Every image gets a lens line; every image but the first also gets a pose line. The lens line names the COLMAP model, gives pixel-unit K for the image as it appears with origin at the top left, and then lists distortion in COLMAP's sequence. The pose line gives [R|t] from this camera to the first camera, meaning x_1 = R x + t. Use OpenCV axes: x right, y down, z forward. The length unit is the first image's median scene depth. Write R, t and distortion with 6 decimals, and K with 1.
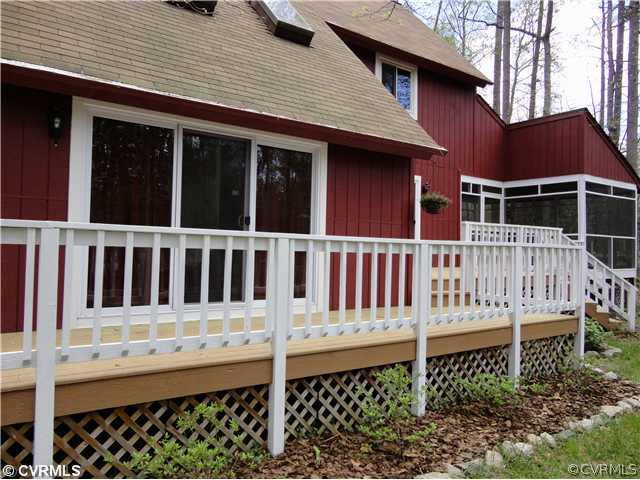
lens RADIAL K [[465.1, 0, 324.5], [0, 465.1, 239.0], [0, 0, 1]] dist [-0.004678, -0.002403]
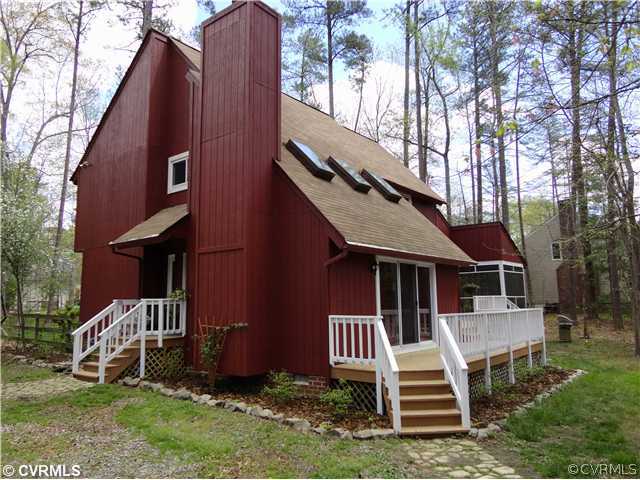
lens RADIAL K [[465.1, 0, 324.5], [0, 465.1, 239.0], [0, 0, 1]] dist [-0.004678, -0.002403]
pose [[0.957183, 0.002309, 0.289474, -0.536950], [0.031091, 0.993364, -0.110730, -0.050288], [-0.287809, 0.114989, 0.950759, -0.416499]]
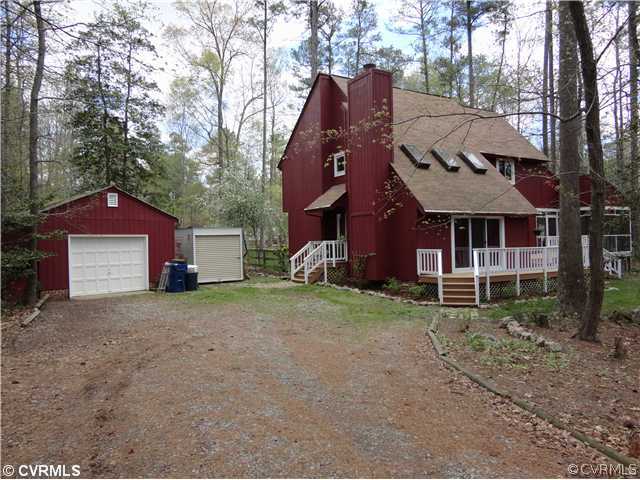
lens RADIAL K [[465.1, 0, 324.5], [0, 465.1, 239.0], [0, 0, 1]] dist [-0.004678, -0.002403]
pose [[0.996257, -0.043839, -0.074501, -0.487442], [0.044512, 0.998982, 0.007393, -0.064798], [0.074101, -0.010682, 0.997194, -1.098585]]
